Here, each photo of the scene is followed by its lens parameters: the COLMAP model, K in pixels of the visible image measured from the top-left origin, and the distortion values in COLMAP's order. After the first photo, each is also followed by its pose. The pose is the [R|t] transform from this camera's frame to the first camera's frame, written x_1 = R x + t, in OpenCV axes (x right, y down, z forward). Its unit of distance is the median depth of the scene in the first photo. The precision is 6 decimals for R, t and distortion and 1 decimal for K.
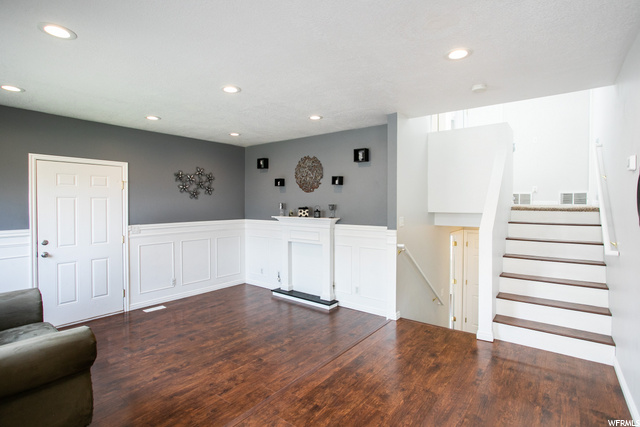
lens RADIAL K [[317.2, 0, 322.0], [0, 317.2, 205.1], [0, 0, 1]] dist [-0.058501, 0.034132]
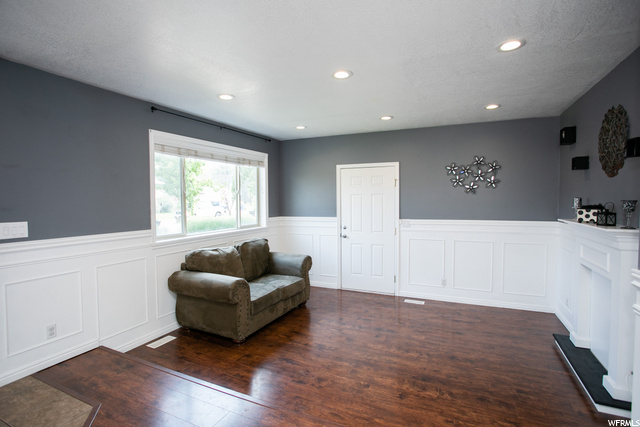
lens RADIAL K [[317.2, 0, 322.0], [0, 317.2, 205.1], [0, 0, 1]] dist [-0.058501, 0.034132]
pose [[0.221192, 0.017315, -0.975077, 0.454256], [0.002699, 0.999828, 0.018366, -0.005840], [0.975227, -0.006694, 0.221107, 0.542569]]
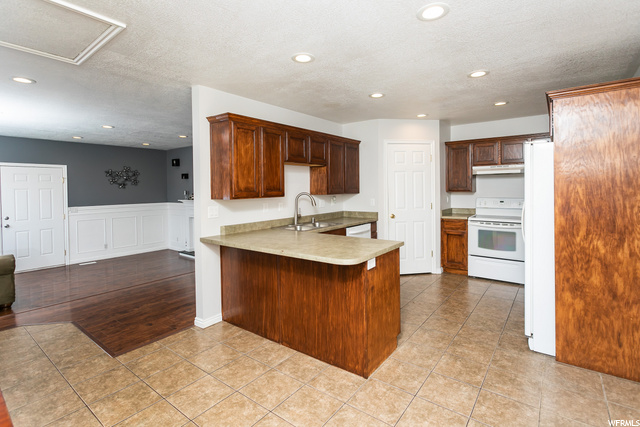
lens RADIAL K [[305.4, 0, 322.9], [0, 305.4, 192.1], [0, 0, 1]] dist [-0.001482, -0.000673]
pose [[0.999893, -0.012818, 0.007094, 0.656923], [0.012767, 0.999892, 0.007233, -0.002372], [-0.007186, -0.007142, 0.999949, -0.522988]]
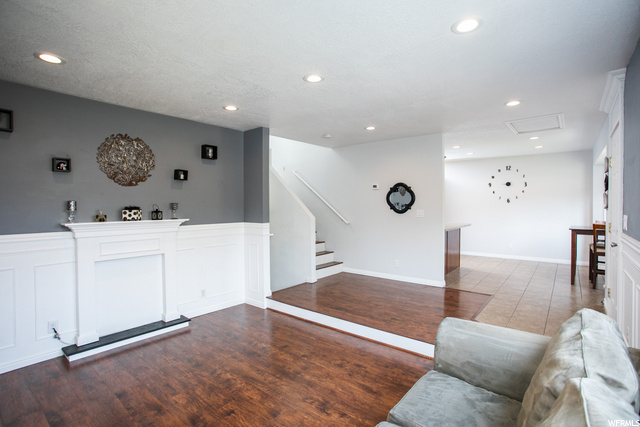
lens RADIAL K [[308.5, 0, 321.7], [0, 308.5, 207.6], [0, 0, 1]] dist [-0.057989, 0.030124]
pose [[0.037700, -0.010412, 0.999235, -0.905045], [0.009036, 0.999908, 0.010078, 0.007209], [-0.999248, 0.008650, 0.037790, 0.699106]]
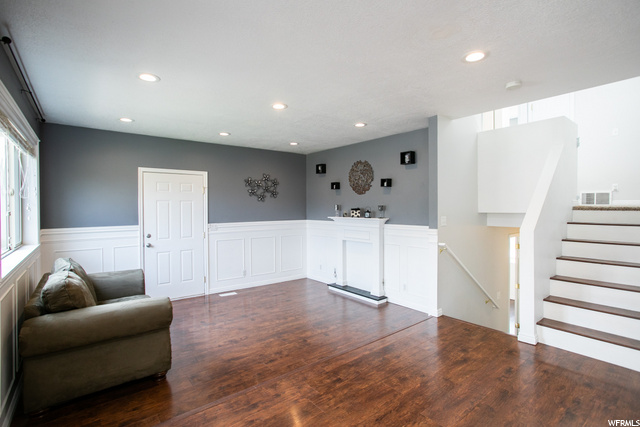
lens RADIAL K [[308.5, 0, 321.7], [0, 308.5, 207.6], [0, 0, 1]] dist [-0.057989, 0.030124]
pose [[0.971212, -0.004730, -0.238168, 0.099857], [0.003731, 0.999982, -0.004645, 0.011284], [0.238186, 0.003623, 0.971213, -0.053793]]
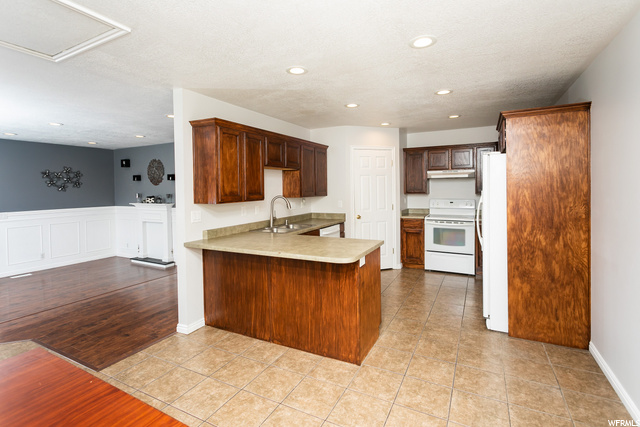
lens RADIAL K [[303.9, 0, 320.4], [0, 303.9, 193.1], [0, 0, 1]] dist [0.002521, 0.000482]
pose [[0.984714, -0.017087, 0.173337, 0.560208], [0.015470, 0.999823, 0.010678, -0.012031], [-0.173489, -0.007833, 0.984805, -0.555818]]
